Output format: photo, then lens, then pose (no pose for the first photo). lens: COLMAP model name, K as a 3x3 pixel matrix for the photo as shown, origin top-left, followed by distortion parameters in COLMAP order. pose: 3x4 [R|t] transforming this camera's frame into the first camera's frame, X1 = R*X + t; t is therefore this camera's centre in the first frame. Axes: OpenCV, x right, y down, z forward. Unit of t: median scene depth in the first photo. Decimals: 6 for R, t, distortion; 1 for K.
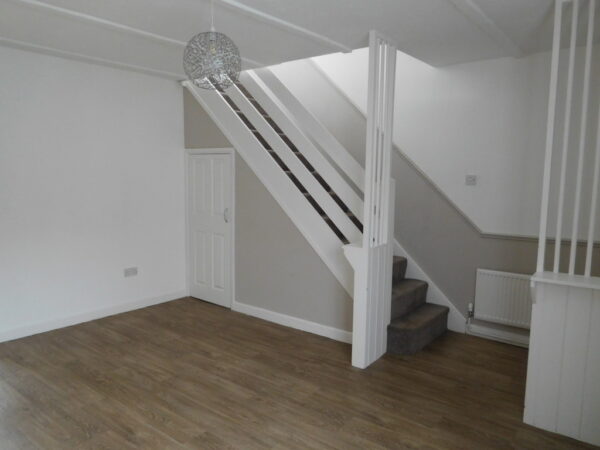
lens RADIAL K [[446.7, 0, 300.0], [0, 446.7, 225.0], [0, 0, 1]] dist [-0.016936, -0.002200]
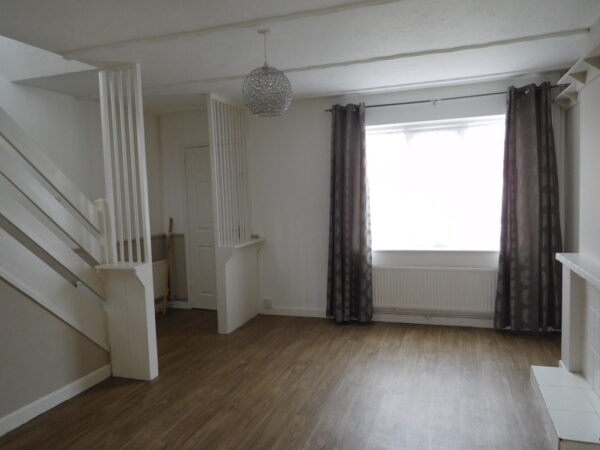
lens RADIAL K [[446.7, 0, 300.0], [0, 446.7, 225.0], [0, 0, 1]] dist [-0.016936, -0.002200]
pose [[-0.331104, -0.065952, 0.941287, -1.069754], [0.132914, 0.984349, 0.115723, -0.122678], [-0.934186, 0.163427, -0.317156, 1.087103]]
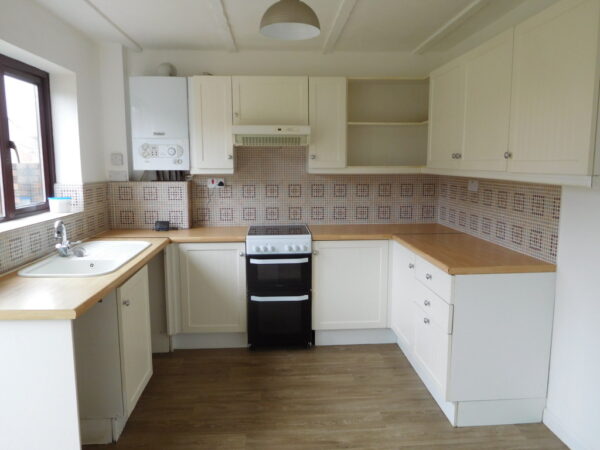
lens RADIAL K [[446.7, 0, 300.0], [0, 446.7, 225.0], [0, 0, 1]] dist [-0.016936, -0.002200]
pose [[0.742855, -0.104390, 0.661264, -0.870358], [0.084068, 0.994495, 0.062555, -0.059847], [-0.664153, 0.009122, 0.747541, 0.273411]]
